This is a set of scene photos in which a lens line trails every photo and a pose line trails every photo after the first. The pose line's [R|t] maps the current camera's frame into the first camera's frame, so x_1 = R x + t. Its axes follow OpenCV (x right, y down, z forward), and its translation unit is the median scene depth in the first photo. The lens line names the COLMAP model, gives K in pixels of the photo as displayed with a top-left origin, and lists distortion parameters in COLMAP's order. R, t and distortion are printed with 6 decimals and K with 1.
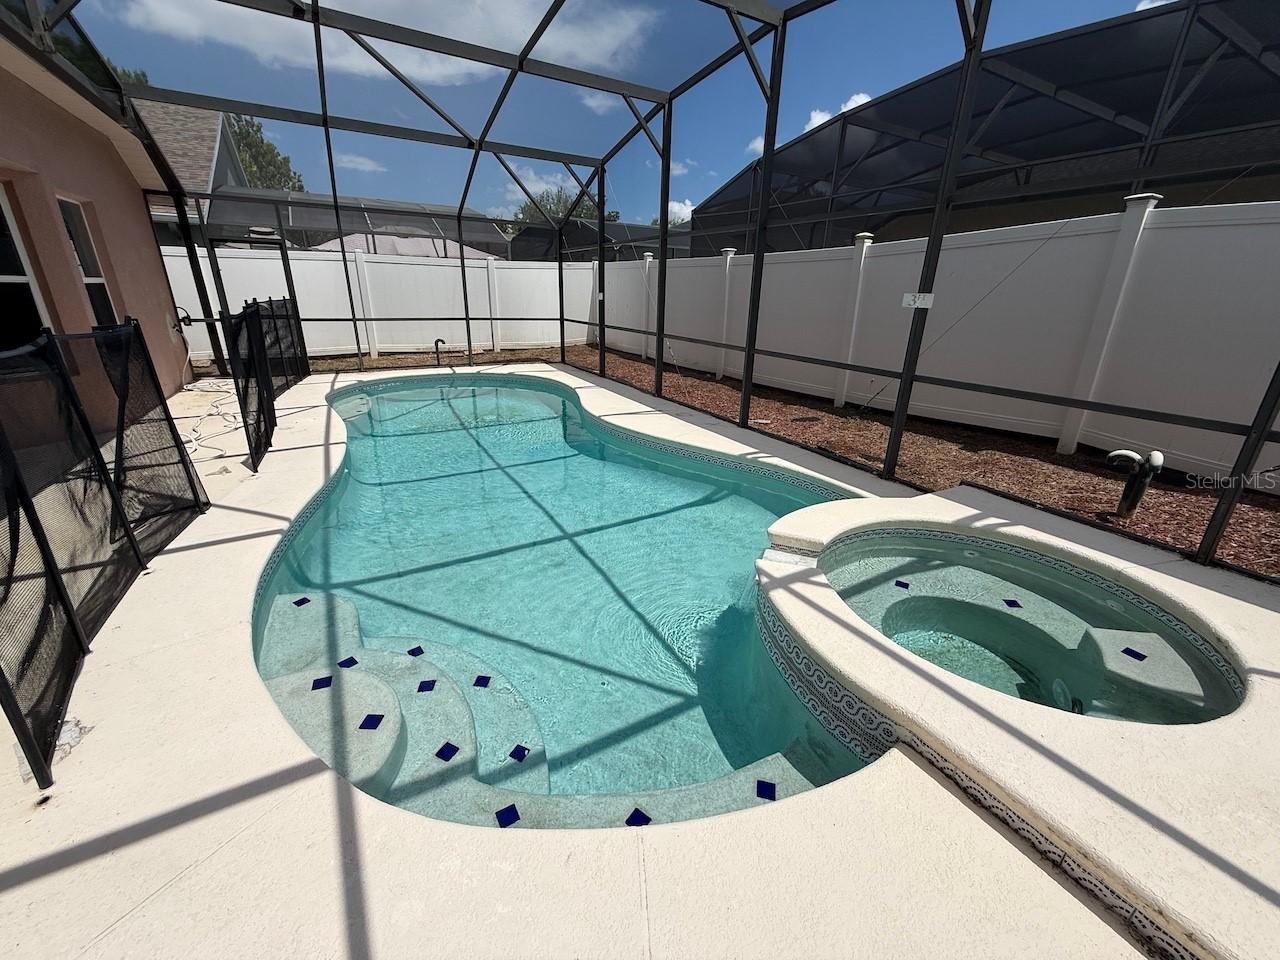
lens RADIAL K [[510.5, 0, 640.0], [0, 510.5, 480.0], [0, 0, 1]] dist [-0.000273, 0.000295]
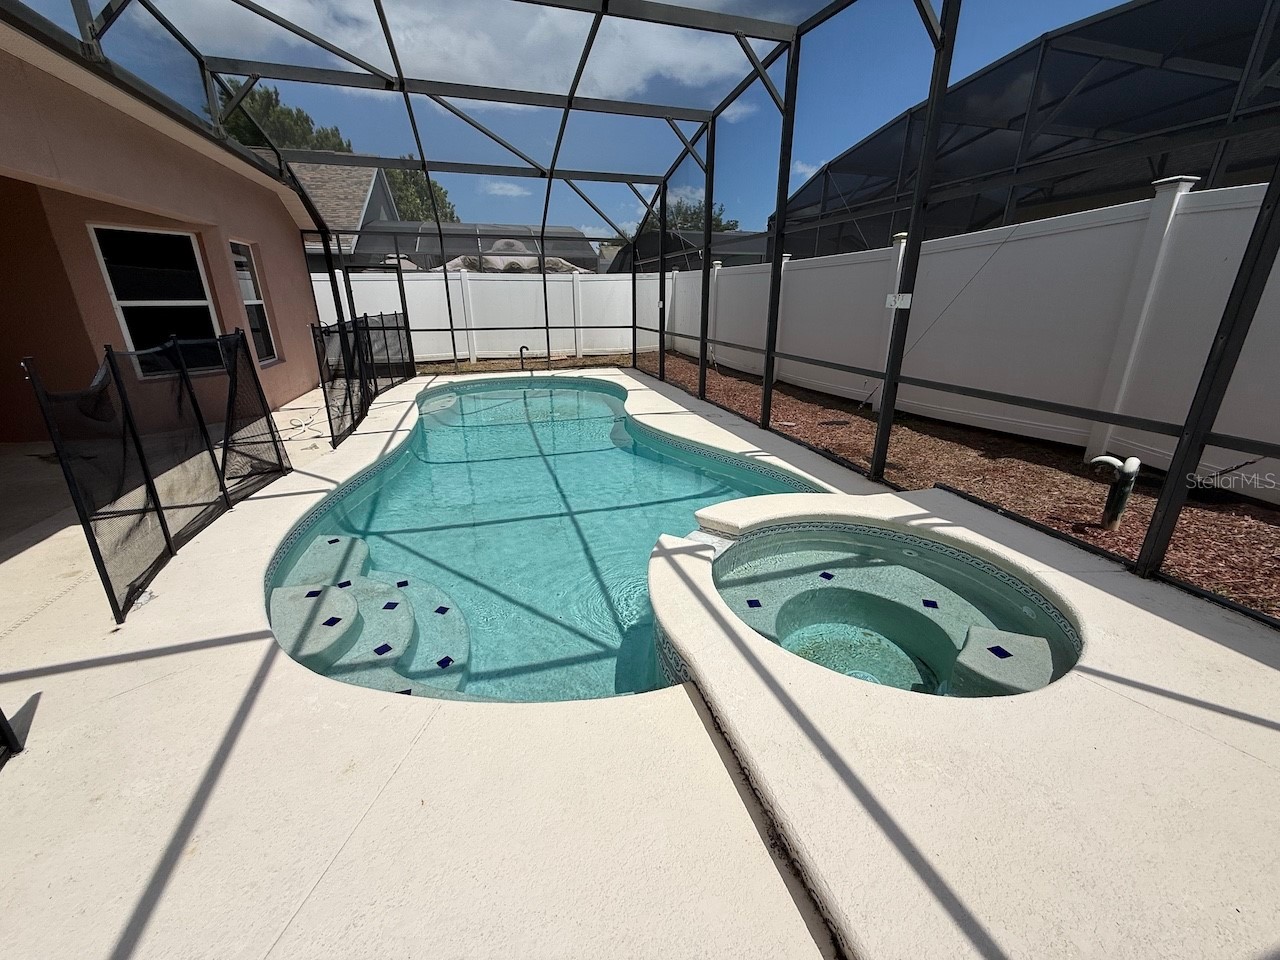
lens RADIAL K [[510.5, 0, 640.0], [0, 510.5, 480.0], [0, 0, 1]] dist [-0.000273, 0.000295]
pose [[0.973882, 0.051001, -0.221253, 0.192103], [-0.054242, 0.998491, -0.008592, 0.022105], [0.220481, 0.020369, 0.975179, -0.051085]]
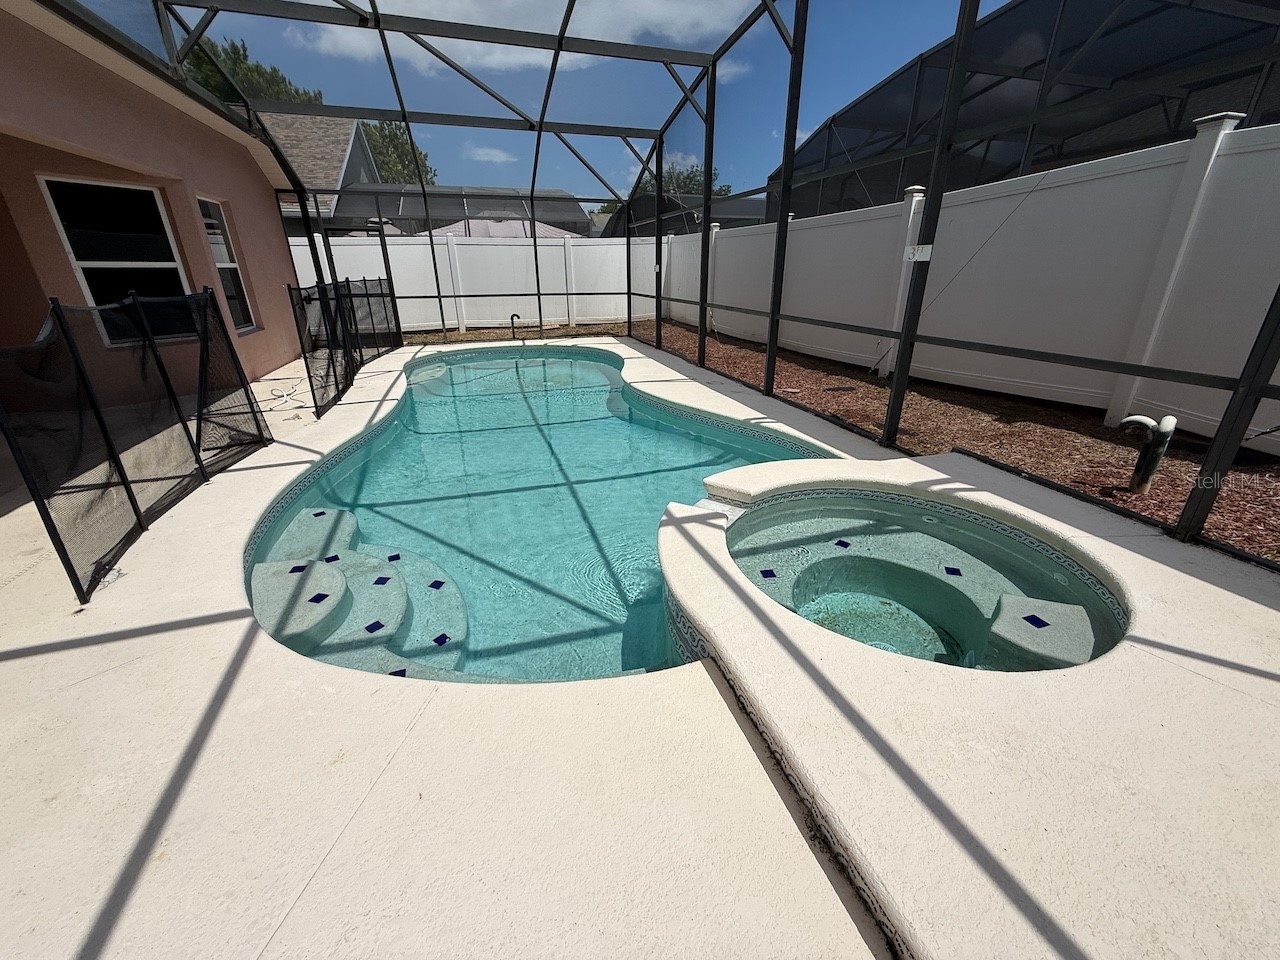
lens RADIAL K [[510.5, 0, 640.0], [0, 510.5, 480.0], [0, 0, 1]] dist [-0.000273, 0.000295]
pose [[0.977241, 0.052510, -0.205529, 0.172966], [-0.045279, 0.998184, 0.039733, 0.032074], [0.207243, -0.029523, 0.977844, -0.020812]]
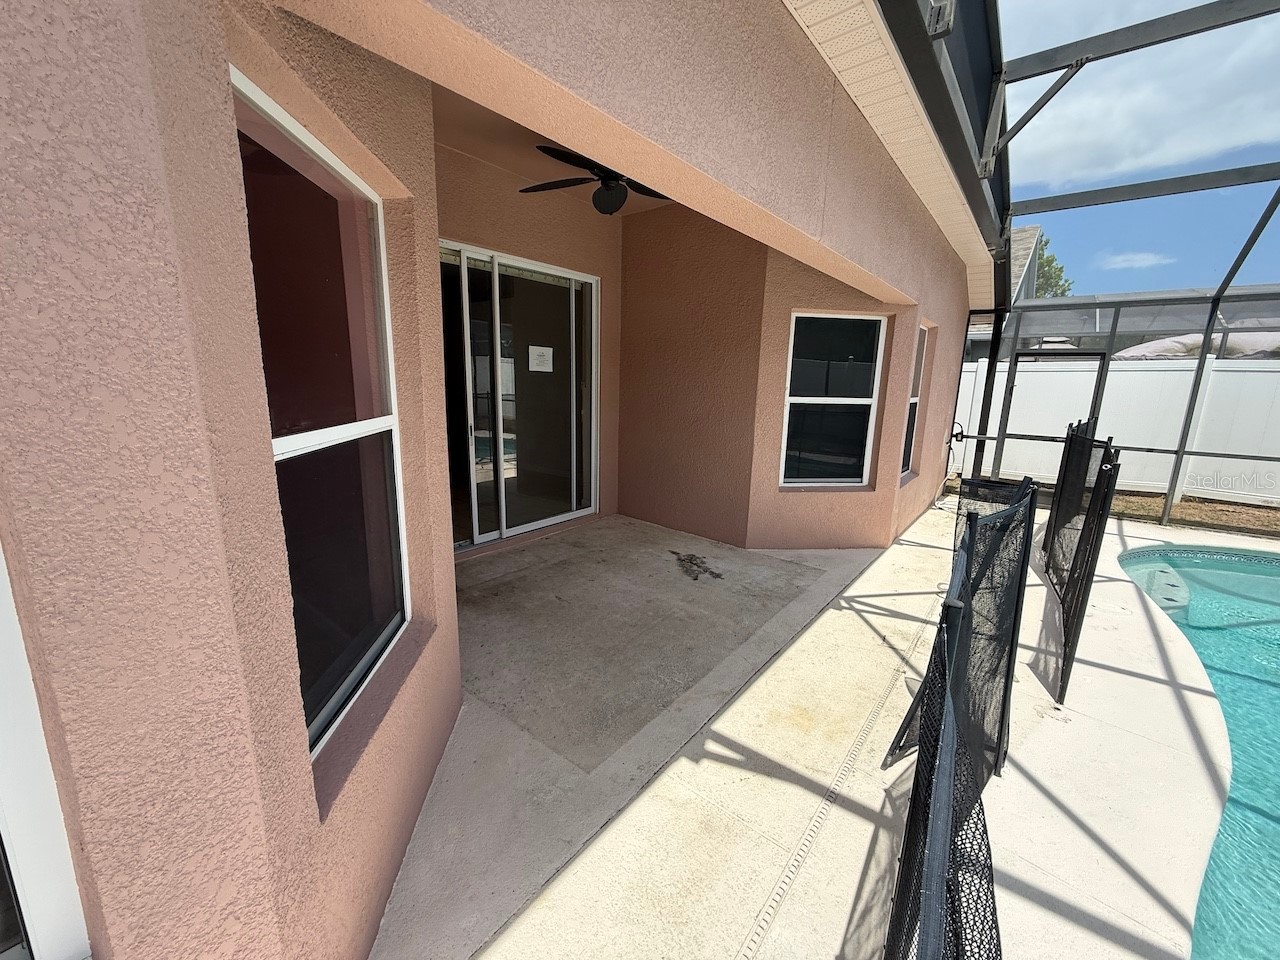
lens RADIAL K [[510.5, 0, 640.0], [0, 510.5, 480.0], [0, 0, 1]] dist [-0.000273, 0.000295]
pose [[0.378037, 0.165843, -0.910815, -0.292884], [-0.334705, 0.941760, 0.032557, -0.084733], [0.863169, 0.292546, 0.411529, 0.147498]]
